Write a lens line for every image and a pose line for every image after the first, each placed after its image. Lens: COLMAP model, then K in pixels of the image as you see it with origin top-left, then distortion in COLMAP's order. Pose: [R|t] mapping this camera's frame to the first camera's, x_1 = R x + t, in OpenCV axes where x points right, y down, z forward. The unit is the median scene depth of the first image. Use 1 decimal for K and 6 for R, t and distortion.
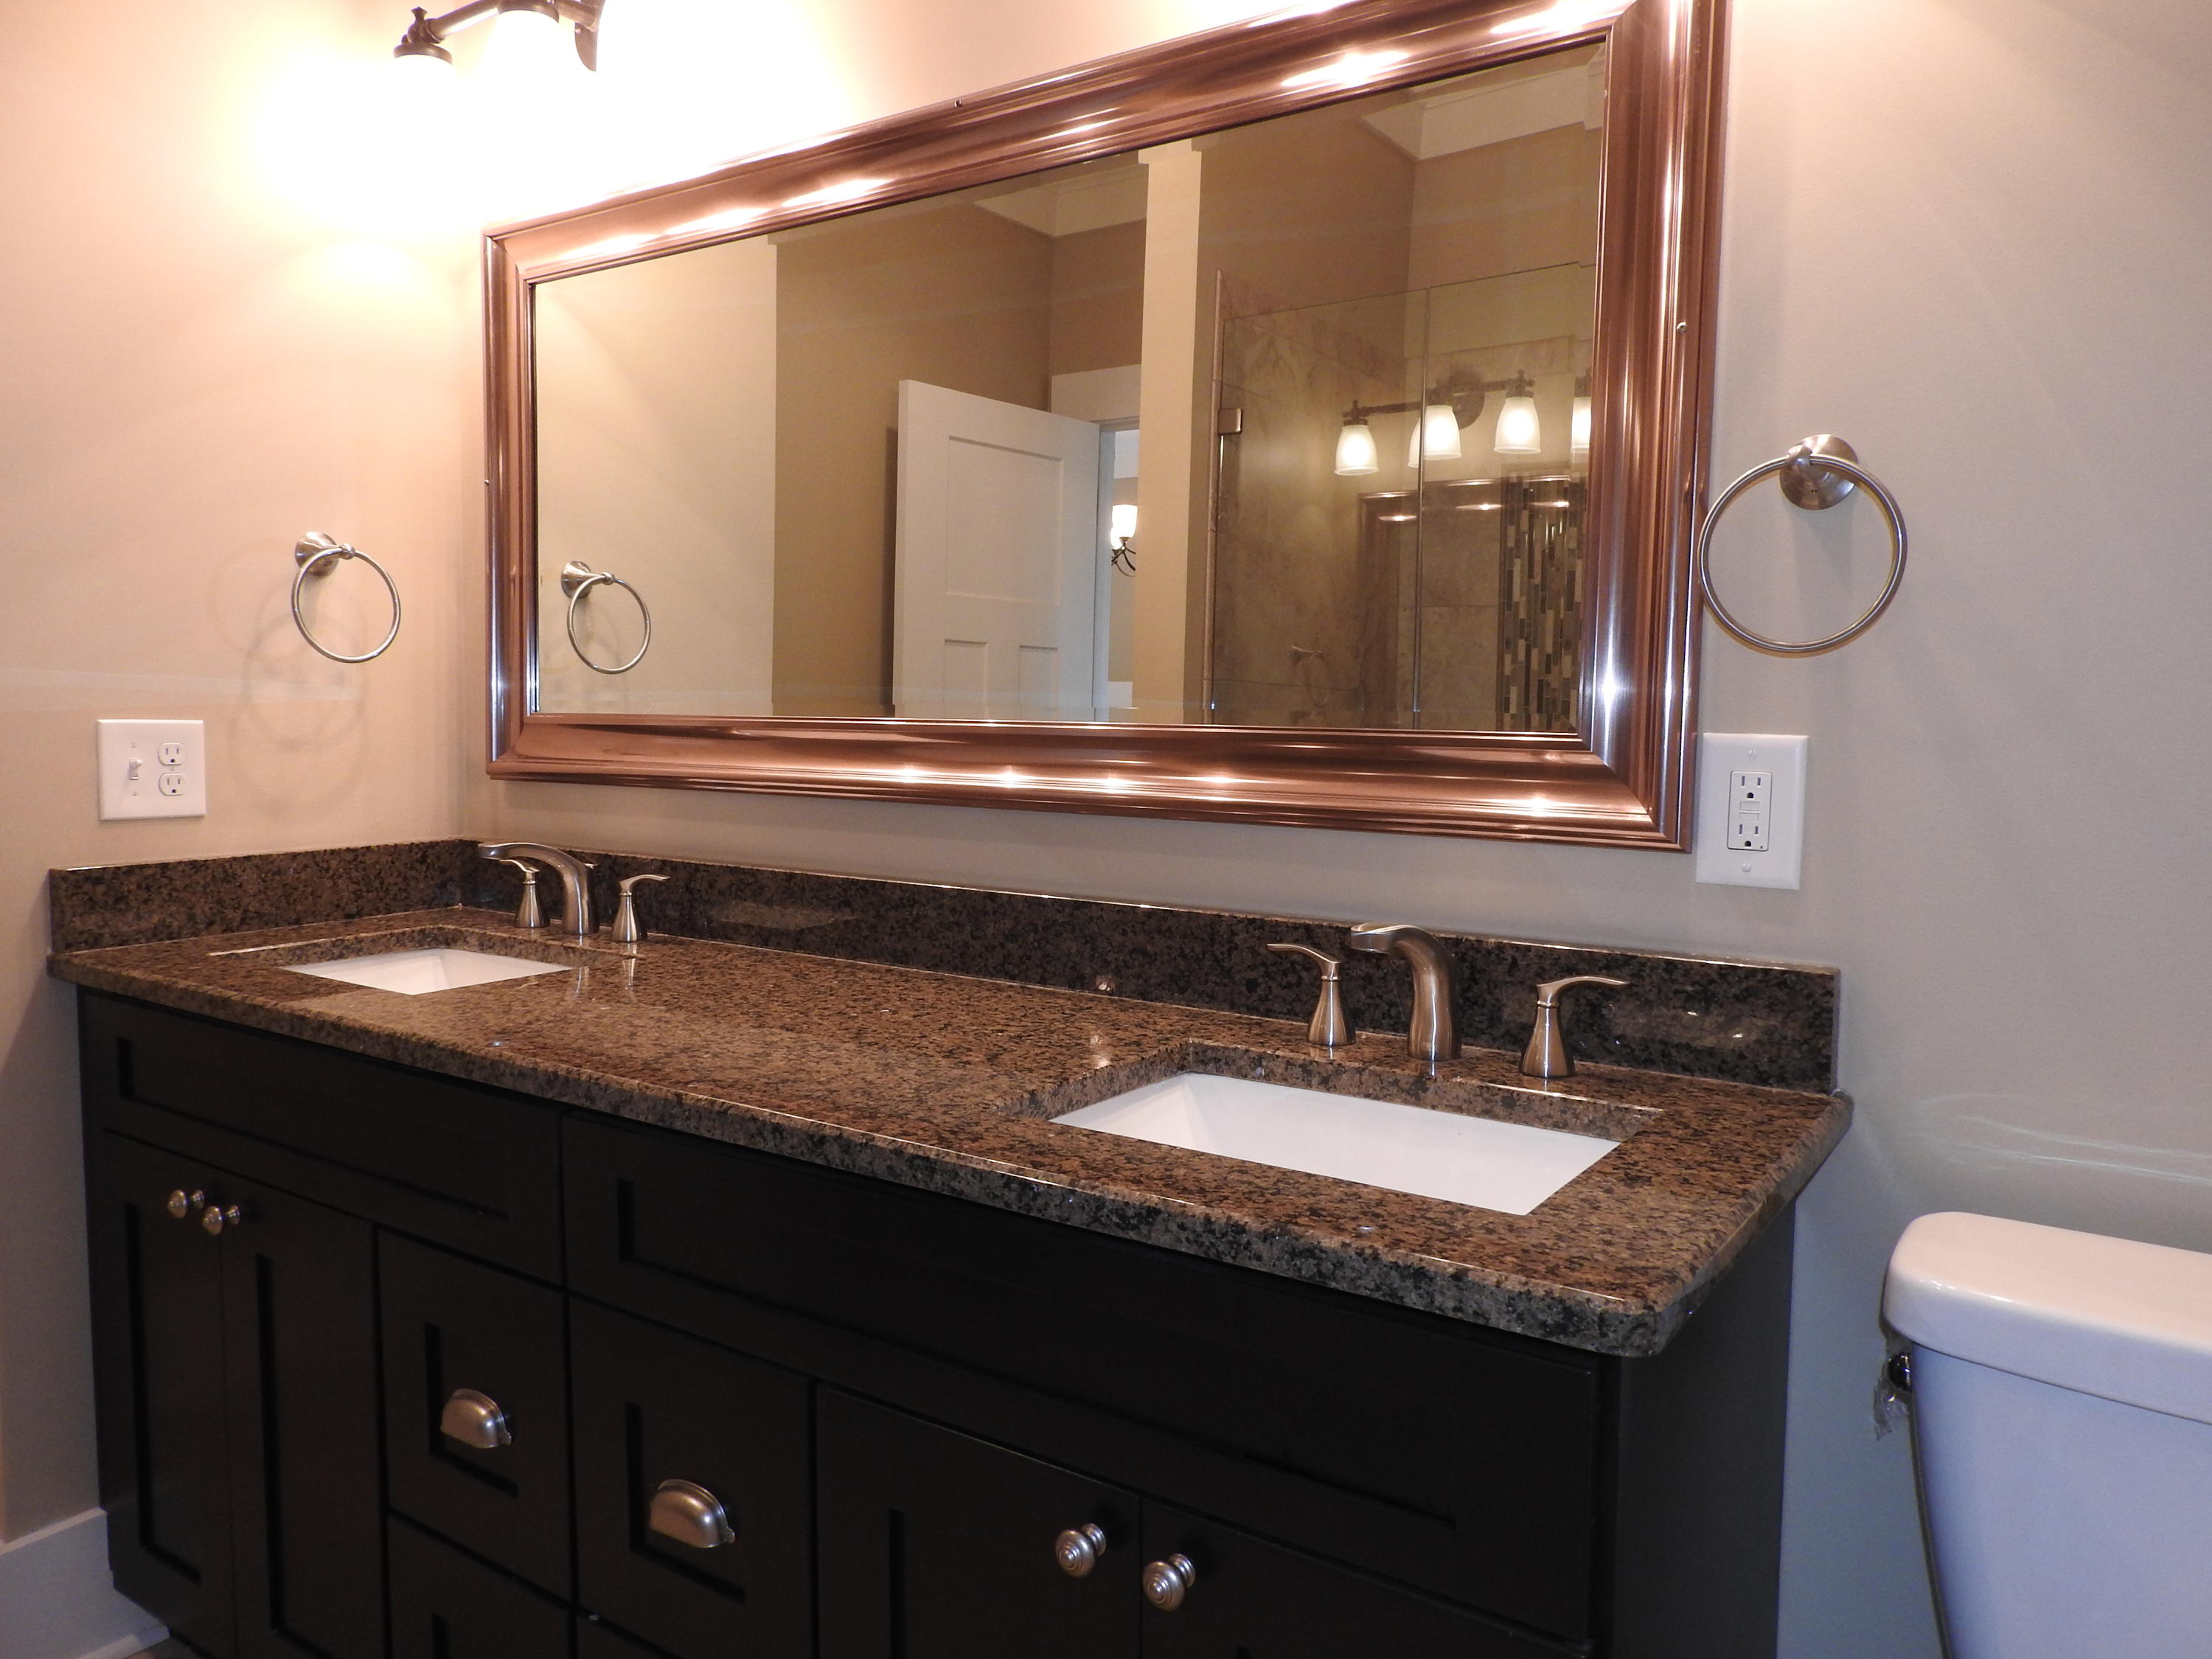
lens RADIAL K [[1590.9, 0, 1099.0], [0, 1590.9, 831.4], [0, 0, 1]] dist [0.003444, 0.001208]
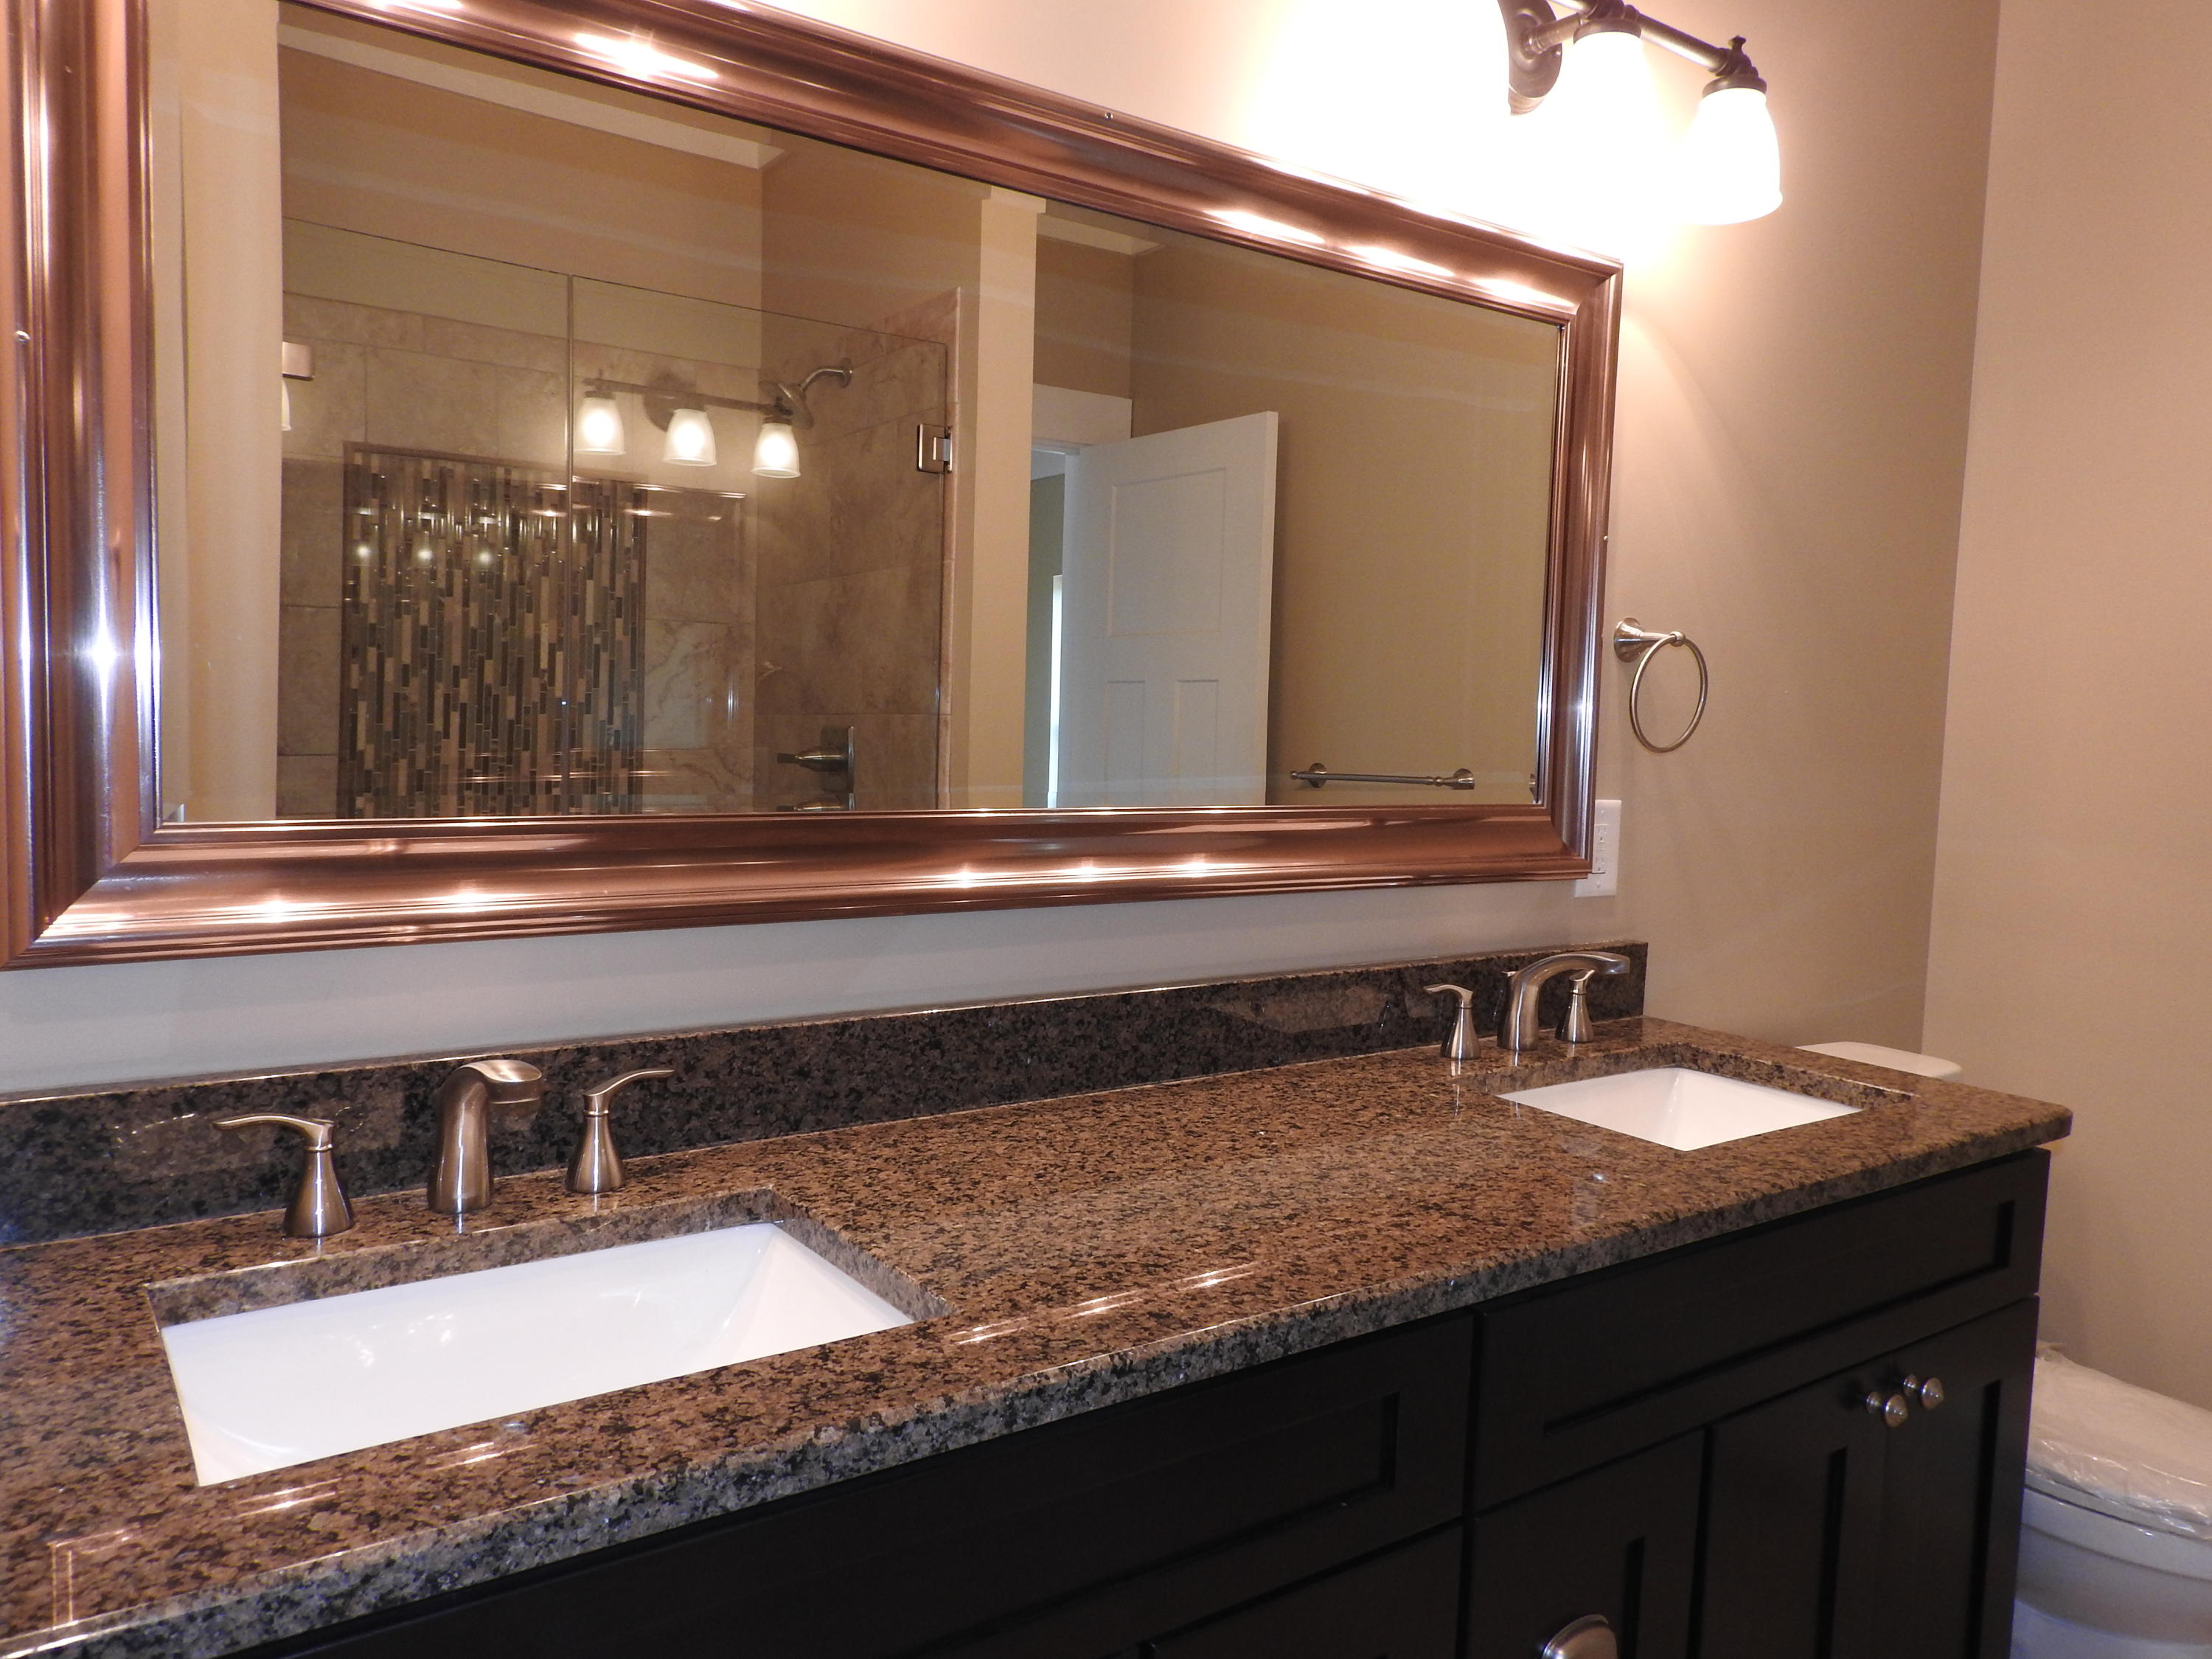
lens RADIAL K [[1590.9, 0, 1101.0], [0, 1590.9, 826.9], [0, 0, 1]] dist [0.003444, 0.001208]
pose [[0.347535, -0.073714, 0.934765, -0.929940], [0.052214, 0.996880, 0.059199, -0.114295], [-0.936212, 0.028234, 0.350299, 0.686649]]
